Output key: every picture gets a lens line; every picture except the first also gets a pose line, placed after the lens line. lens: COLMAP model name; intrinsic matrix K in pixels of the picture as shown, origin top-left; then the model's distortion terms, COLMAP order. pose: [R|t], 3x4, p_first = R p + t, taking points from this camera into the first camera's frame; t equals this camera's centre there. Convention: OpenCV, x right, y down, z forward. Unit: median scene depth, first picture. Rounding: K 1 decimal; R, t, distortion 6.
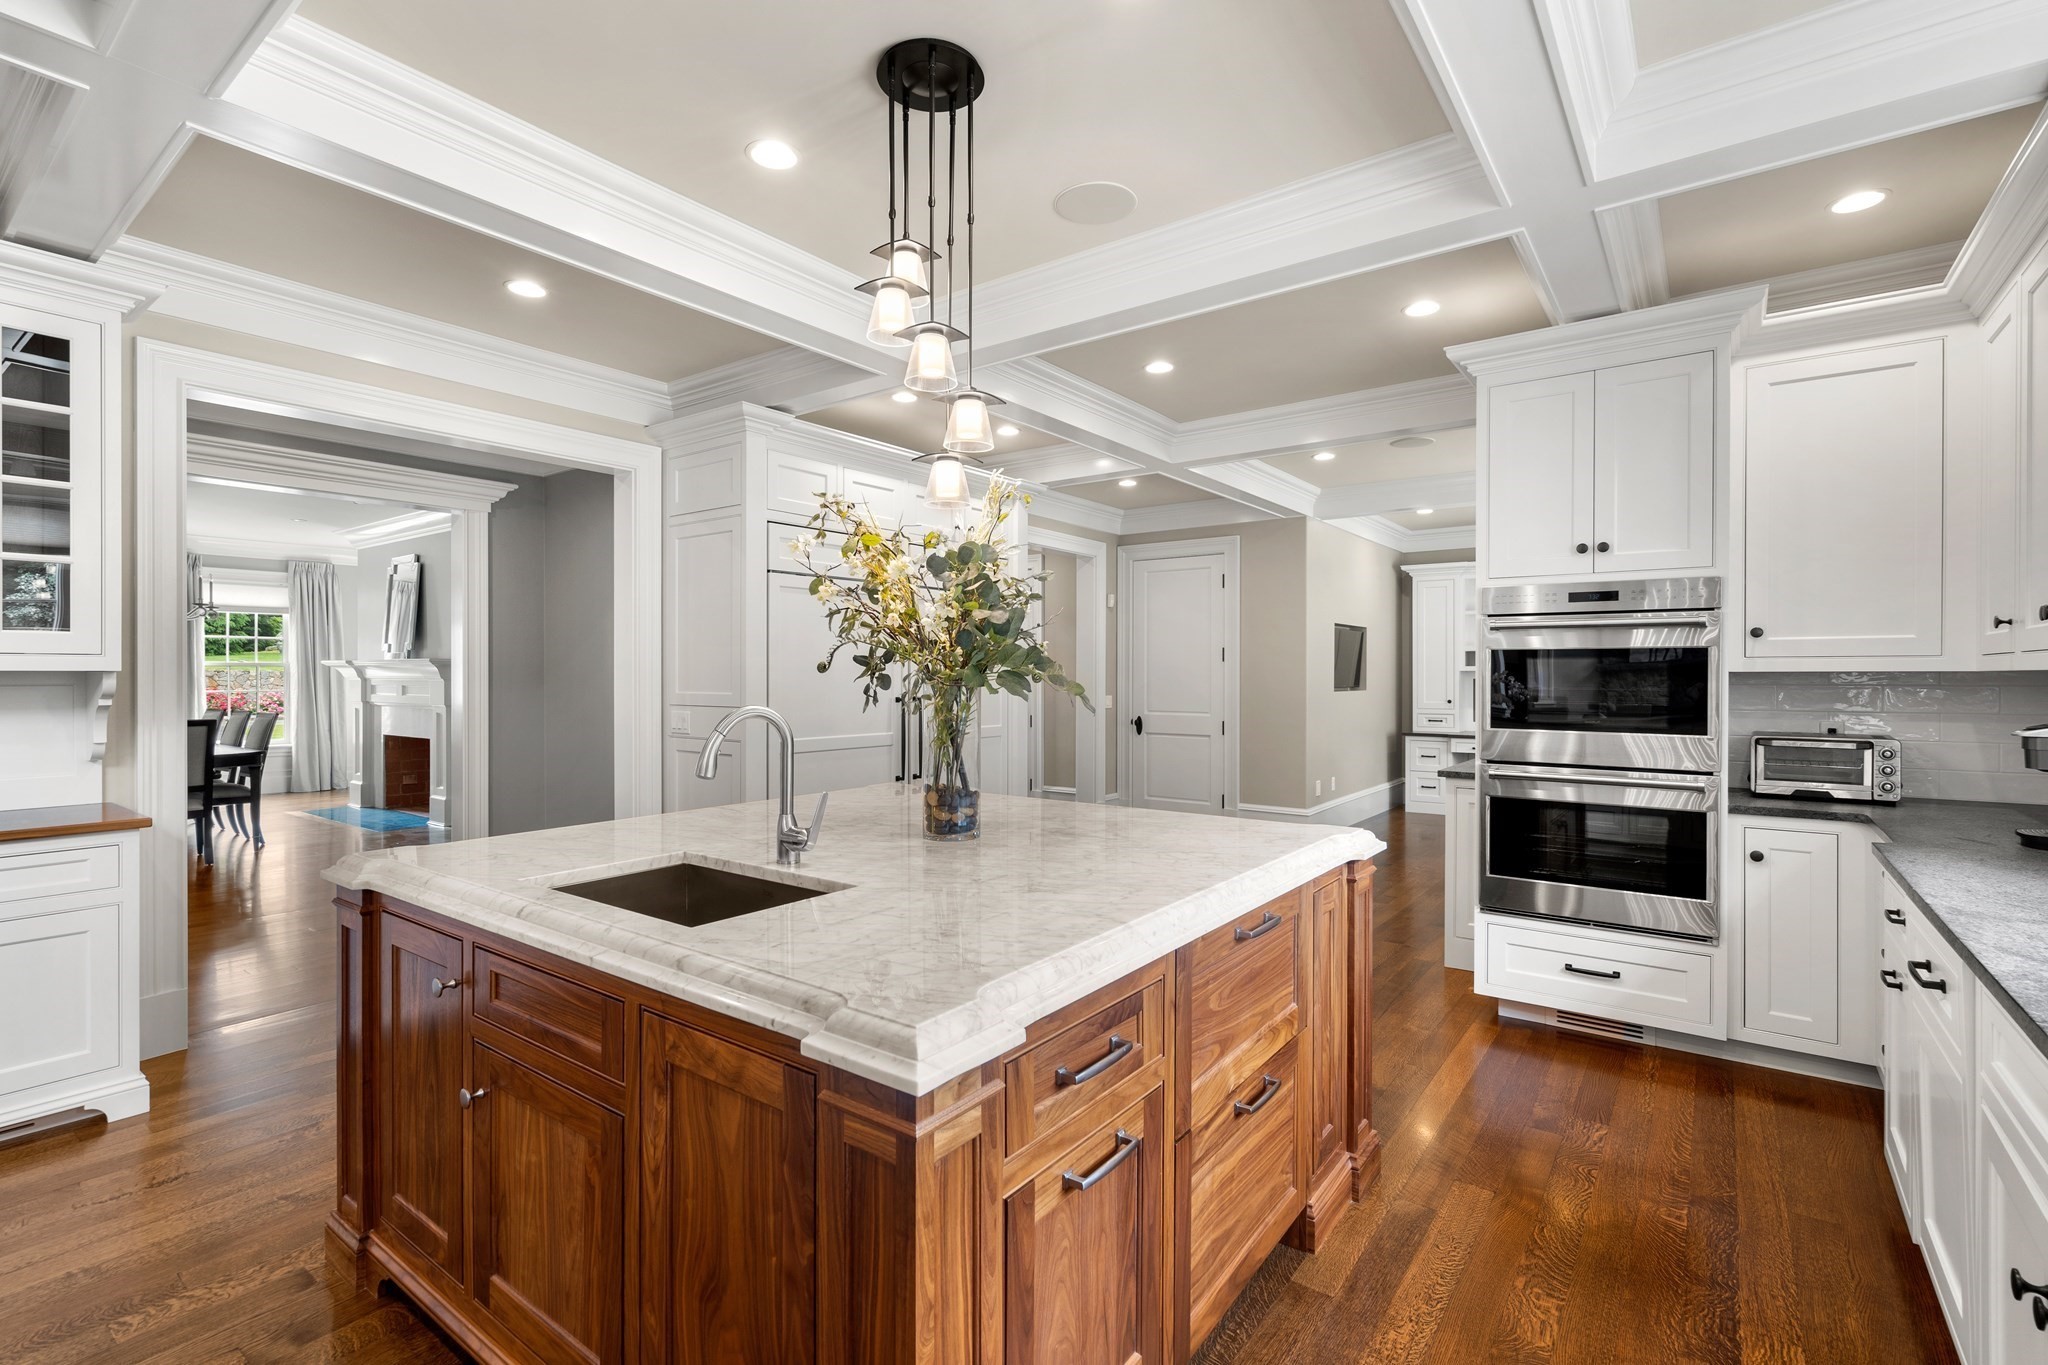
lens RADIAL K [[934.9, 0, 1025.7], [0, 934.9, 679.5], [0, 0, 1]] dist [0.001256, -0.000687]
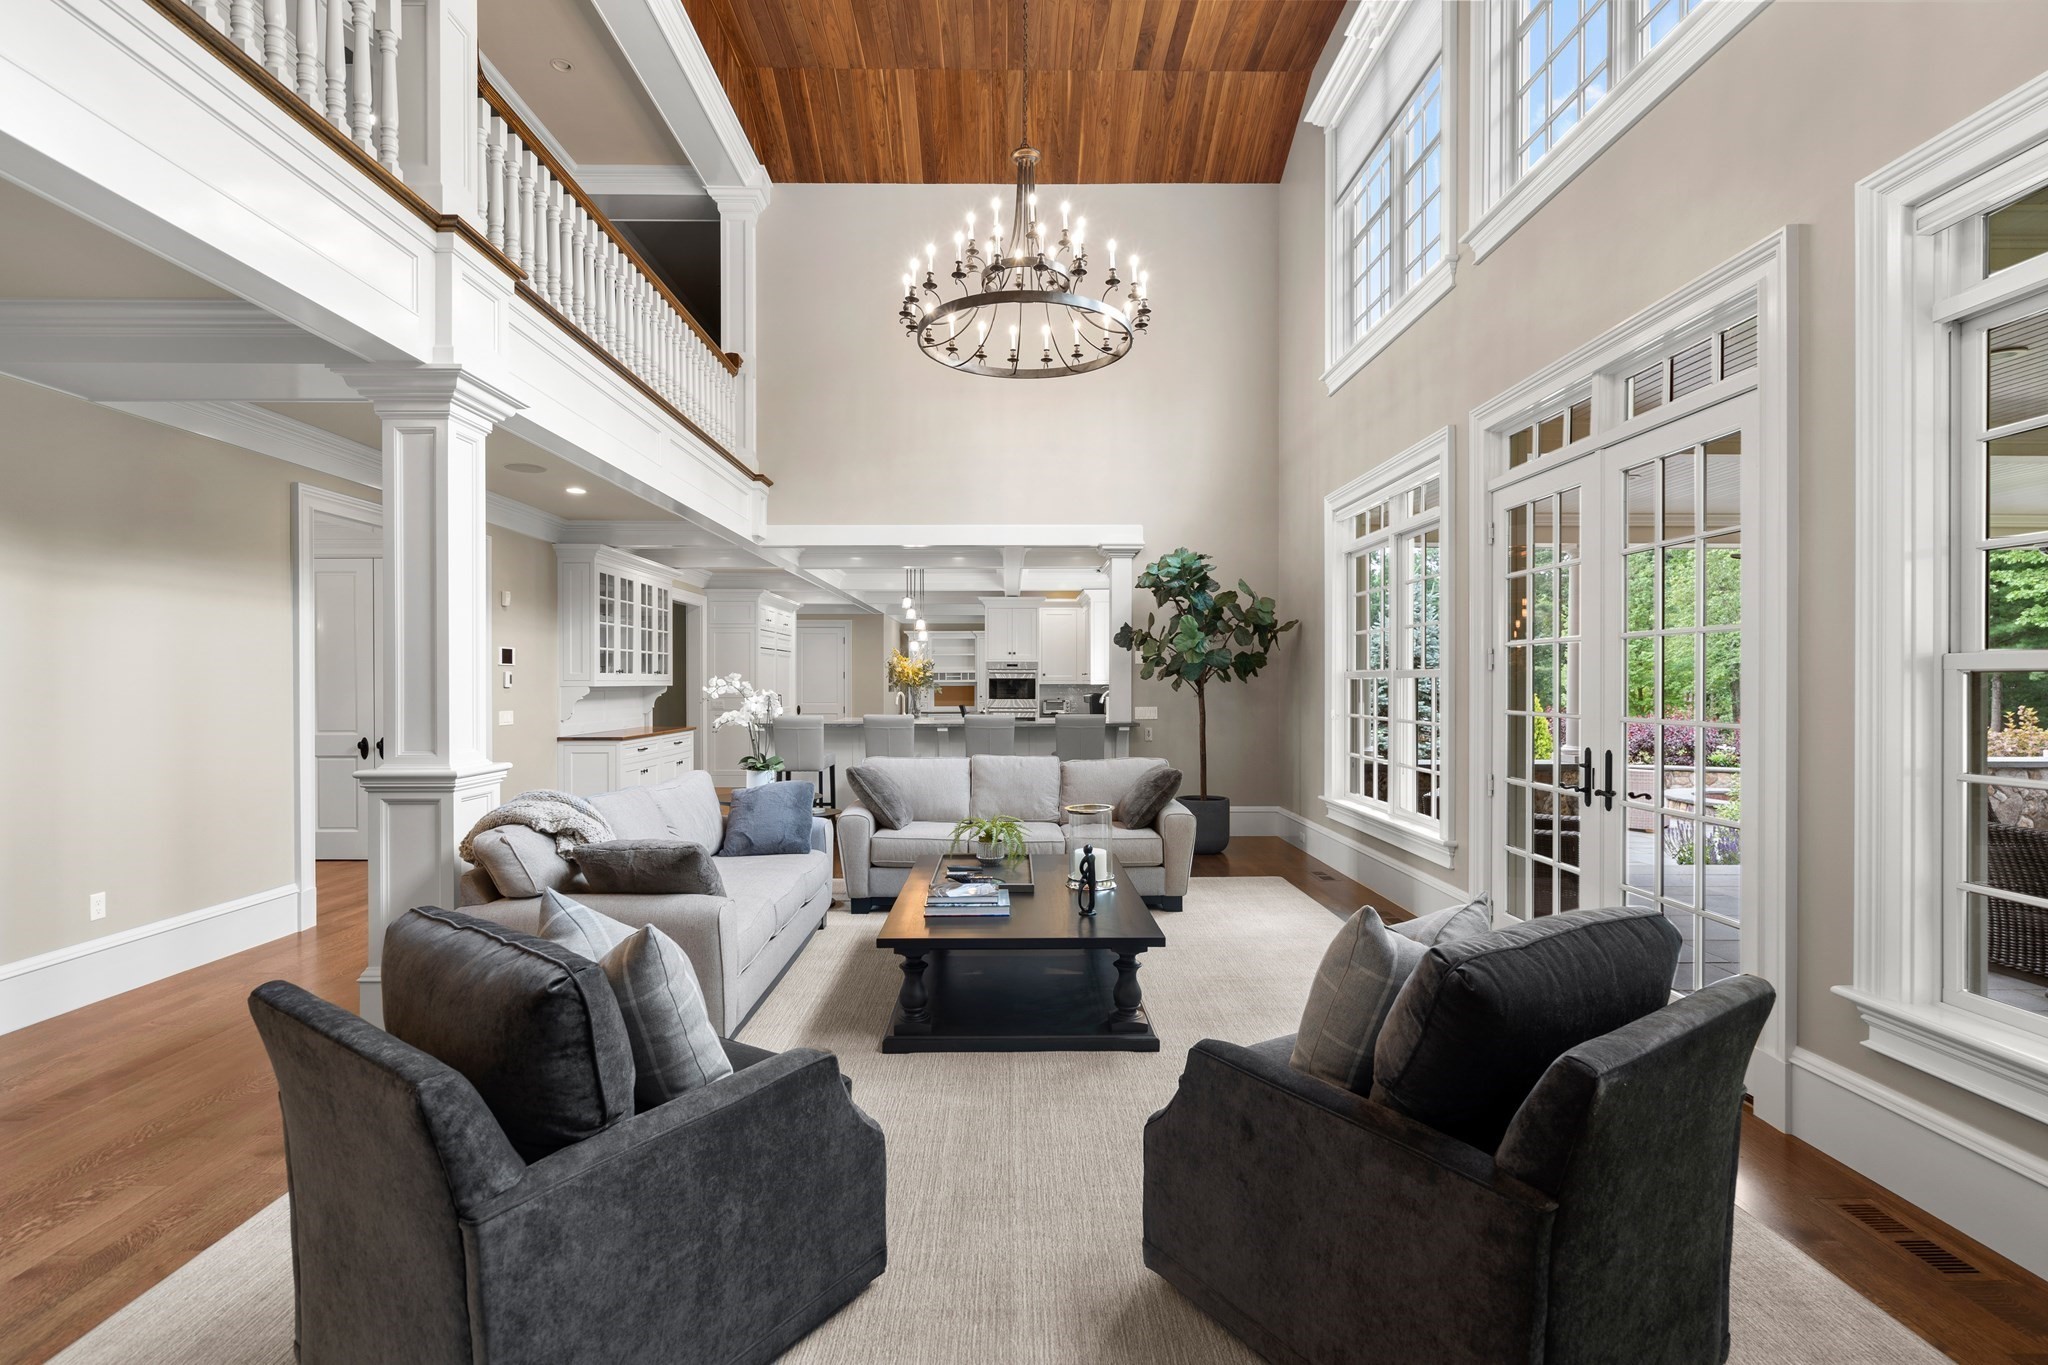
lens RADIAL K [[934.9, 0, 1033.2], [0, 934.9, 688.2], [0, 0, 1]] dist [0.001256, -0.000687]
pose [[0.787503, -0.005481, 0.616287, -1.886330], [0.005083, 0.999984, 0.002398, -0.000822], [-0.616290, 0.001244, 0.787518, -2.325687]]
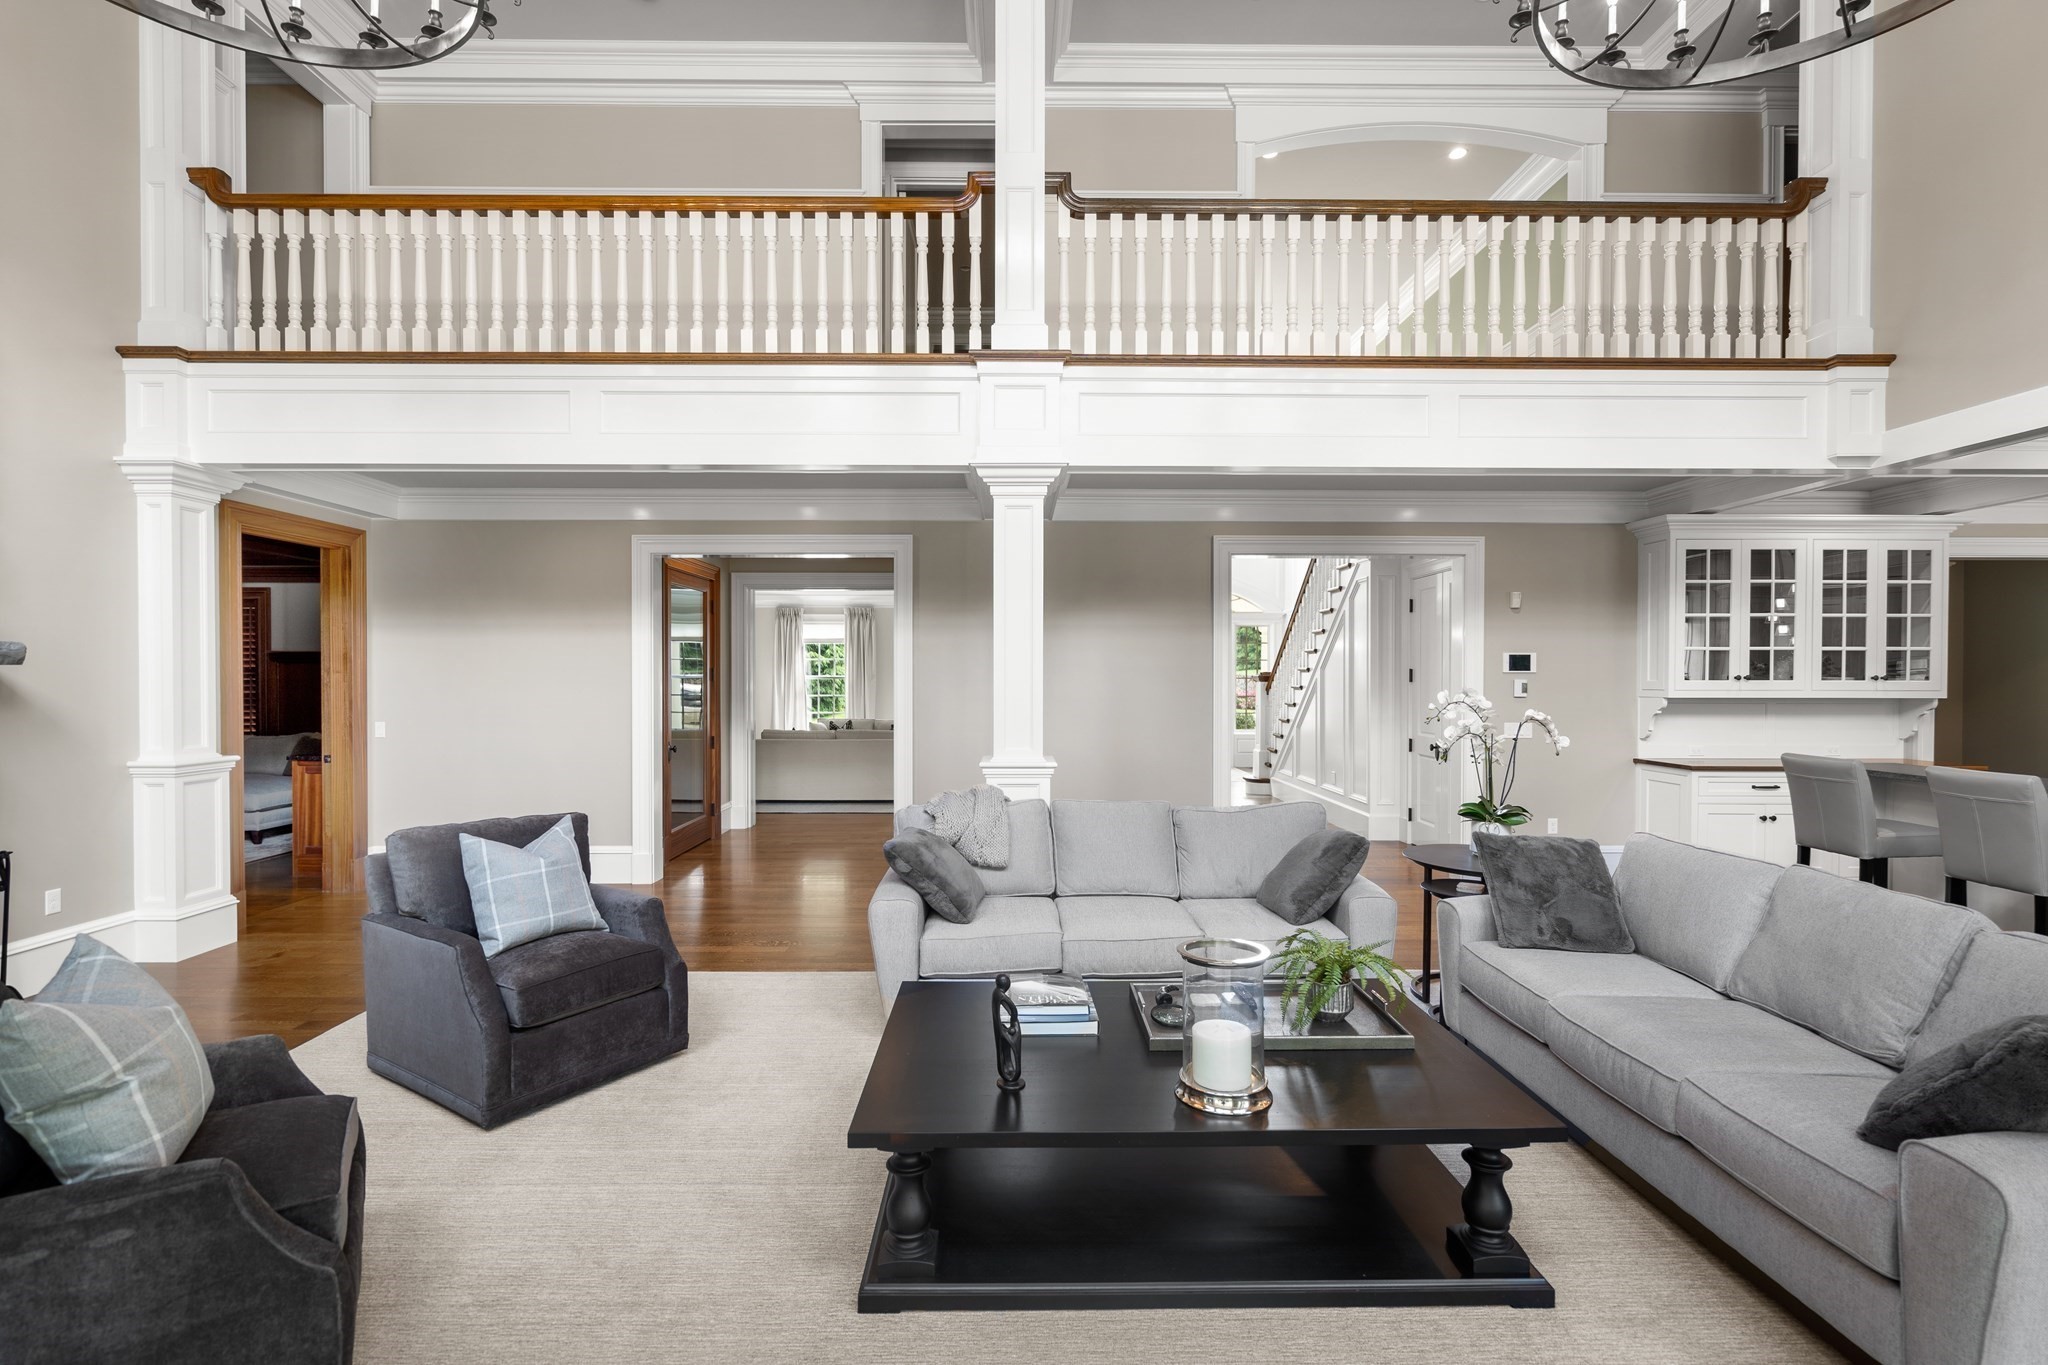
lens RADIAL K [[934.9, 0, 1026.5], [0, 934.9, 688.1], [0, 0, 1]] dist [0.001256, -0.000687]
pose [[0.605421, 0.010721, -0.795833, -0.507344], [-0.006626, 0.999943, 0.008430, -0.033296], [0.795878, 0.000169, 0.605457, -1.876145]]
